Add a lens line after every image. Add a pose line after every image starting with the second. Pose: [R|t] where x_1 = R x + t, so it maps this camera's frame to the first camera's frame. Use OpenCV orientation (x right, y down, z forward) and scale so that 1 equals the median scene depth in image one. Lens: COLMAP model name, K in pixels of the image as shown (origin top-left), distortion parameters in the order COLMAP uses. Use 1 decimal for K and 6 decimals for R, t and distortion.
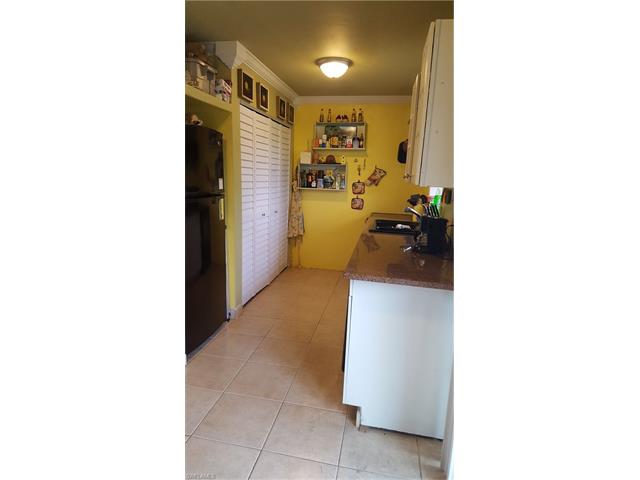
lens RADIAL K [[353.4, 0, 321.8], [0, 353.4, 237.0], [0, 0, 1]] dist [0.015892, -0.001716]
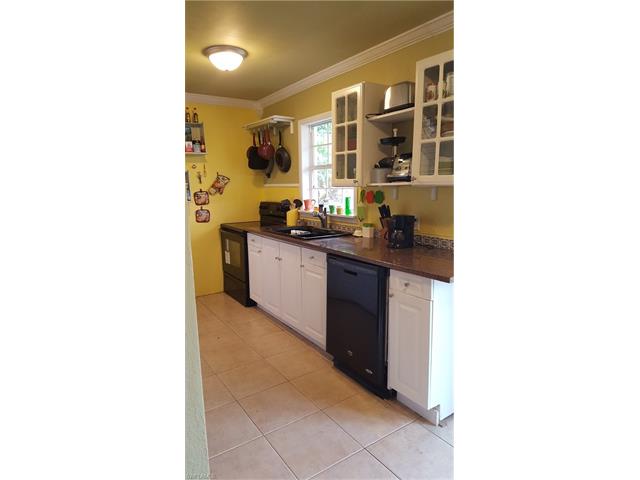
lens RADIAL K [[353.4, 0, 308.1], [0, 353.4, 234.9], [0, 0, 1]] dist [0.015892, -0.001716]
pose [[0.710397, -0.145134, 0.688674, -0.329839], [0.158538, 0.986357, 0.044330, -0.046246], [-0.685713, 0.077689, 0.723715, 0.196822]]
